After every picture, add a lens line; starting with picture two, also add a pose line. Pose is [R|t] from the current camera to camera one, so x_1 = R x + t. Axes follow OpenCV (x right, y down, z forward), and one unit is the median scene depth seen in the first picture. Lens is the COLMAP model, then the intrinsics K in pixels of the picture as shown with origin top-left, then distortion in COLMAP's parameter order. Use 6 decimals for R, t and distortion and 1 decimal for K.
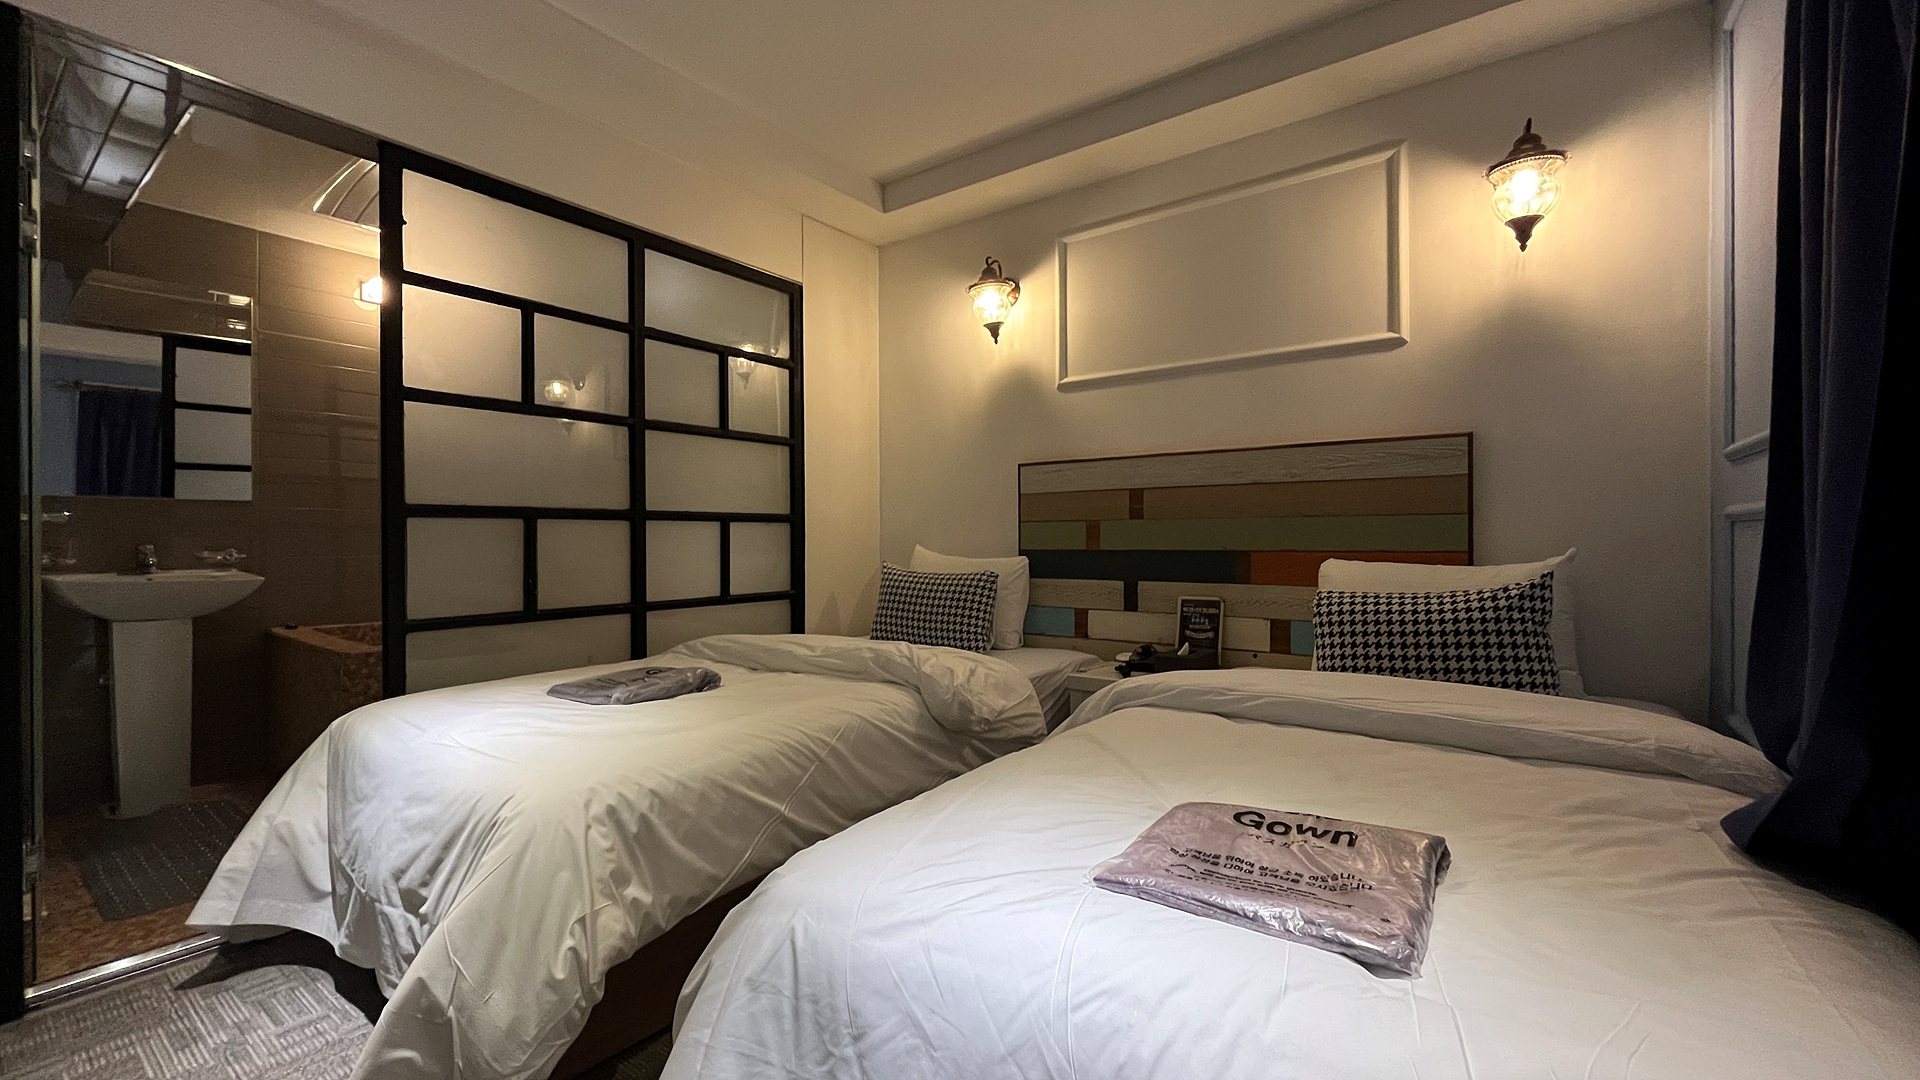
lens RADIAL K [[765.3, 0, 957.3], [0, 765.3, 541.5], [0, 0, 1]] dist [-0.006923, -0.001142]
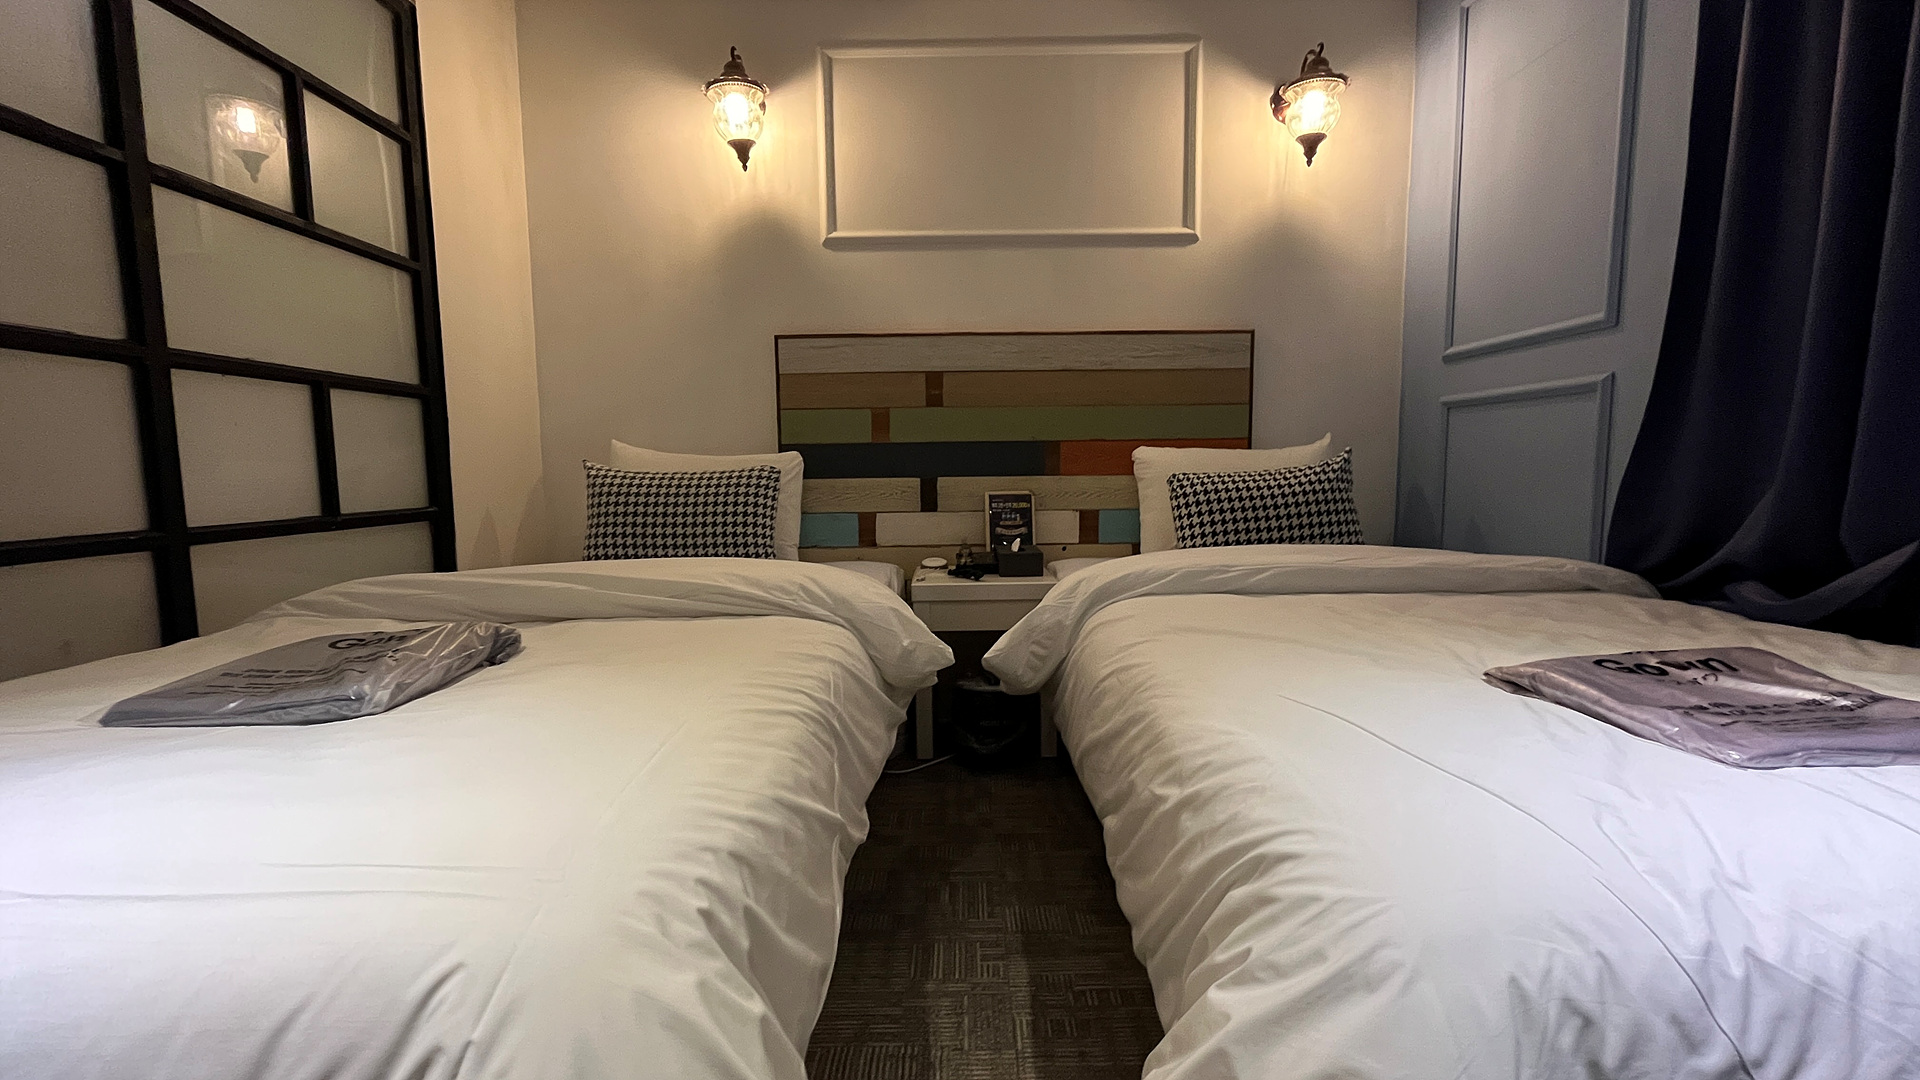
lens RADIAL K [[765.3, 0, 966.0], [0, 765.3, 540.1], [0, 0, 1]] dist [-0.006923, -0.001142]
pose [[0.807609, -0.063254, 0.586316, -0.261695], [0.010116, 0.995571, 0.093471, 0.041627], [-0.589632, -0.069557, 0.804672, 0.257504]]
